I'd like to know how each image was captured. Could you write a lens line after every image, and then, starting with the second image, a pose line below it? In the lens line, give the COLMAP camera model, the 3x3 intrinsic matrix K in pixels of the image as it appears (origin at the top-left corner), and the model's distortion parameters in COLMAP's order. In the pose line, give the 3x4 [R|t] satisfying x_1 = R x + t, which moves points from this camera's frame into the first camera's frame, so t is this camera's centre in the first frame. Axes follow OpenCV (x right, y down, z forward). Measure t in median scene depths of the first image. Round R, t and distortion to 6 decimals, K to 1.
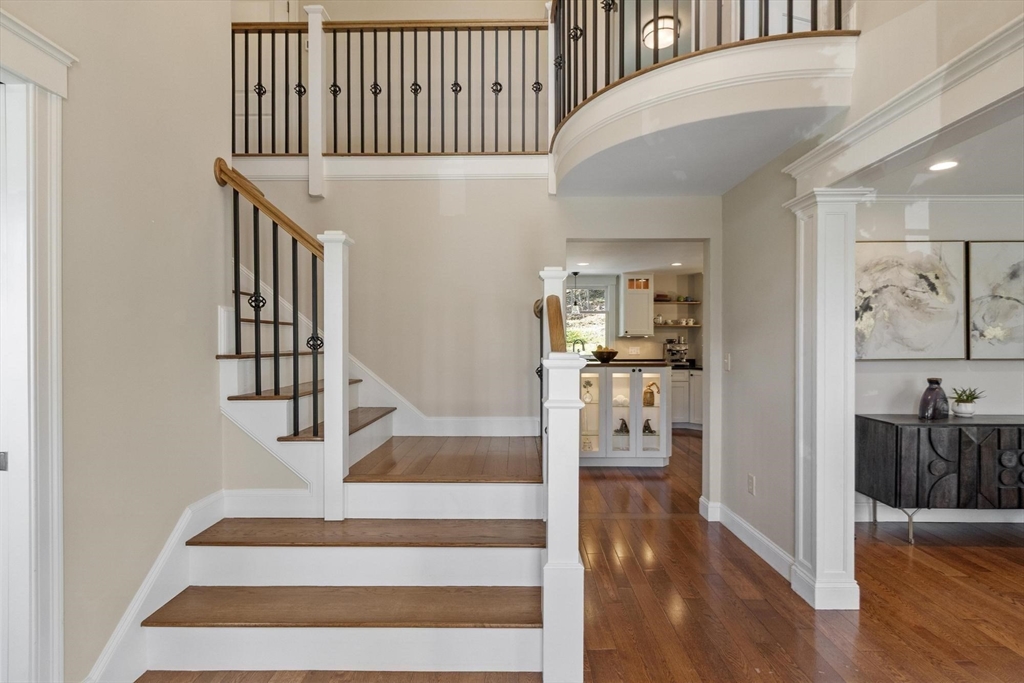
lens RADIAL K [[479.1, 0, 512.0], [0, 479.1, 341.5], [0, 0, 1]] dist [0.000301, 0.000253]
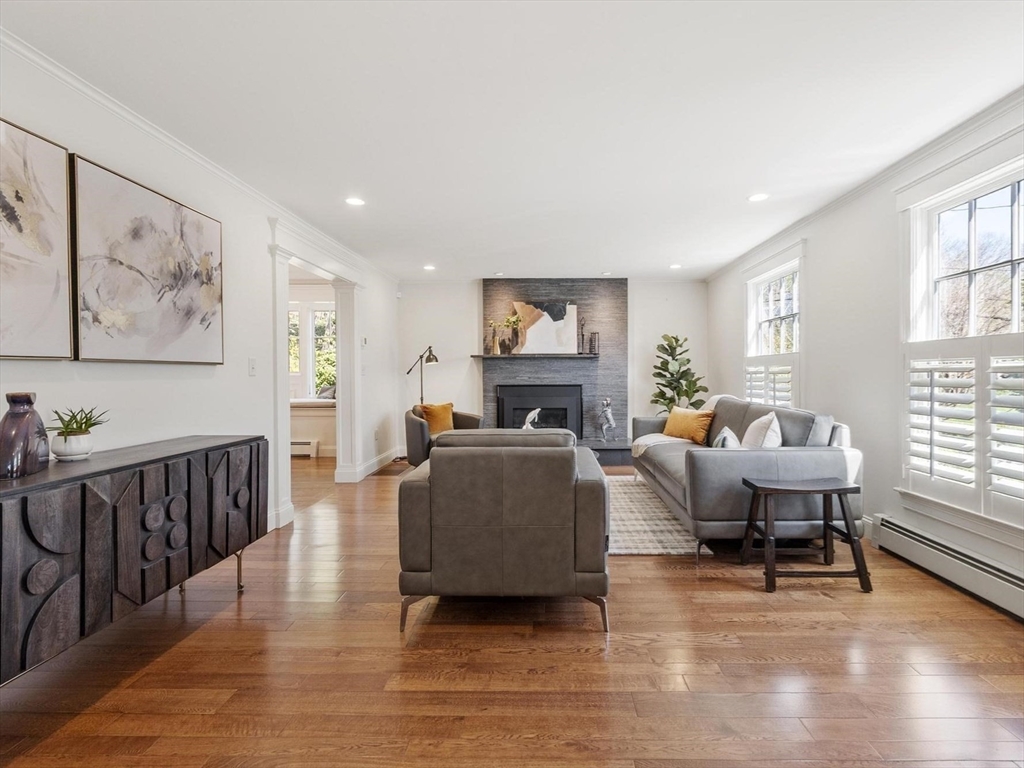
lens RADIAL K [[491.2, 0, 512.0], [0, 491.2, 384.0], [0, 0, 1]] dist [-0.000405, 0.000214]
pose [[-0.008659, -0.011749, 0.999893, 0.370069], [0.002180, 0.999928, 0.011768, 0.062960], [-0.999960, 0.002281, -0.008633, 0.498536]]
